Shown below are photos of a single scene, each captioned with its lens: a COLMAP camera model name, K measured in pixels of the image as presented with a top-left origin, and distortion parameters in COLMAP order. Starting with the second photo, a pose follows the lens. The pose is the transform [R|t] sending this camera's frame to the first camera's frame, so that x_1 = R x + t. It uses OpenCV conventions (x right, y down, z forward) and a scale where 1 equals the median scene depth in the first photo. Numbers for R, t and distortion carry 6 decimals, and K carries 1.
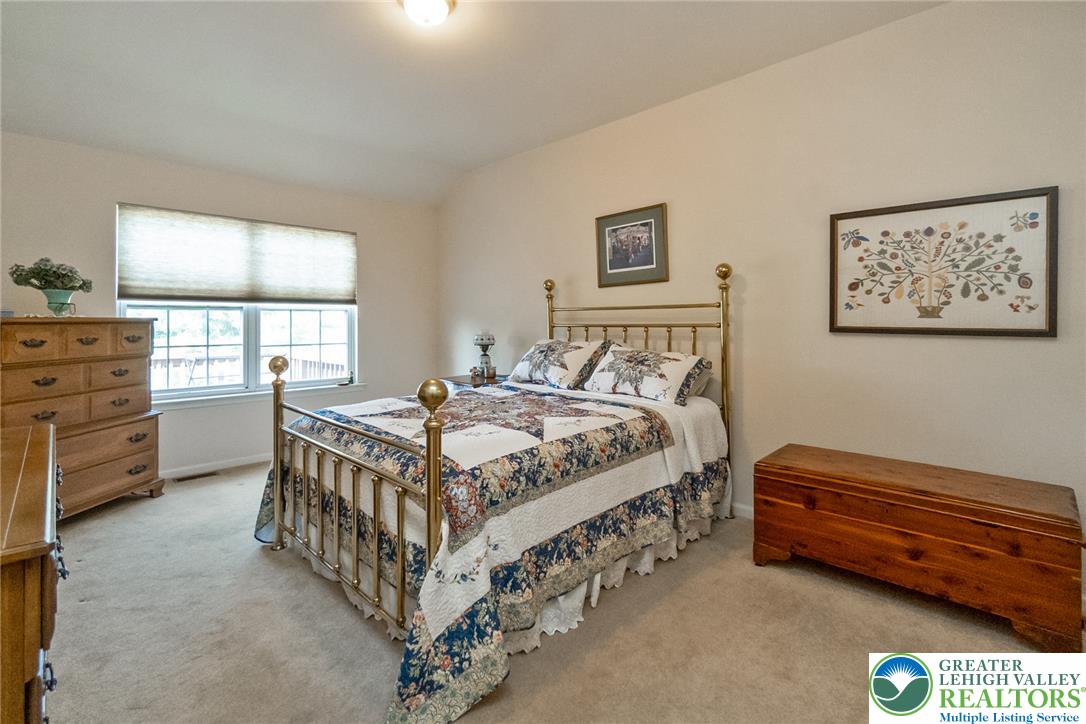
lens RADIAL K [[485.8, 0, 533.0], [0, 485.8, 311.5], [0, 0, 1]] dist [-0.010066, 0.002729]
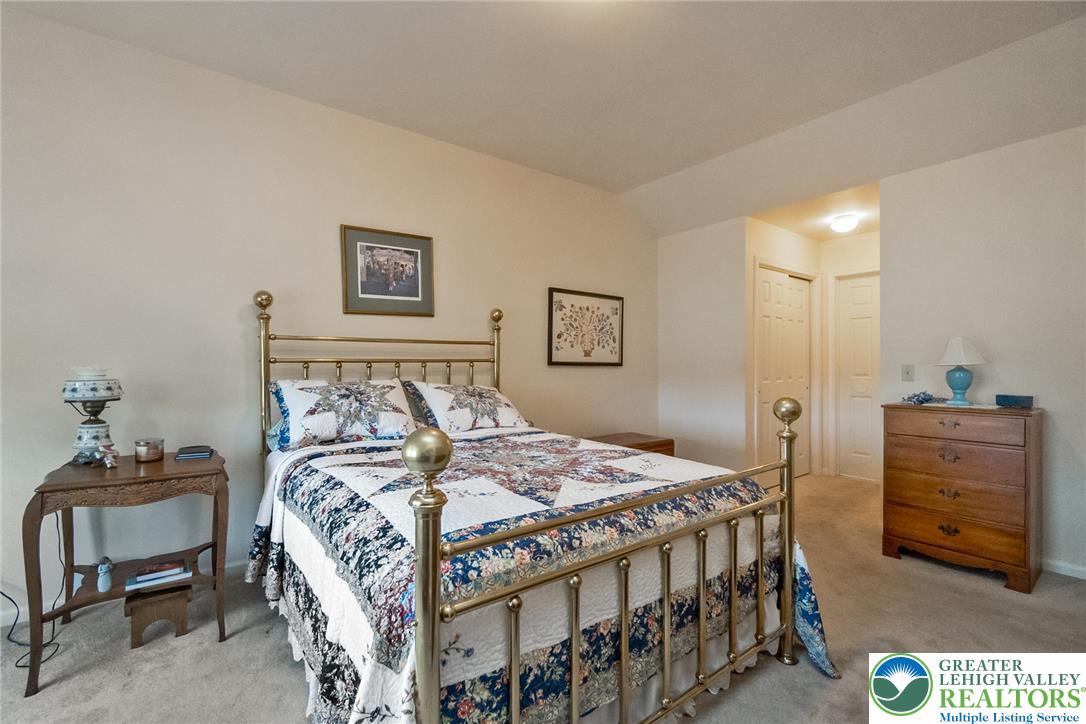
lens RADIAL K [[485.8, 0, 542.7], [0, 485.8, 361.2], [0, 0, 1]] dist [-0.010066, 0.002729]
pose [[0.115132, 0.006107, 0.993331, -0.782950], [-0.022277, 0.999745, -0.003565, 0.031513], [-0.993100, -0.021718, 0.115239, 0.746425]]
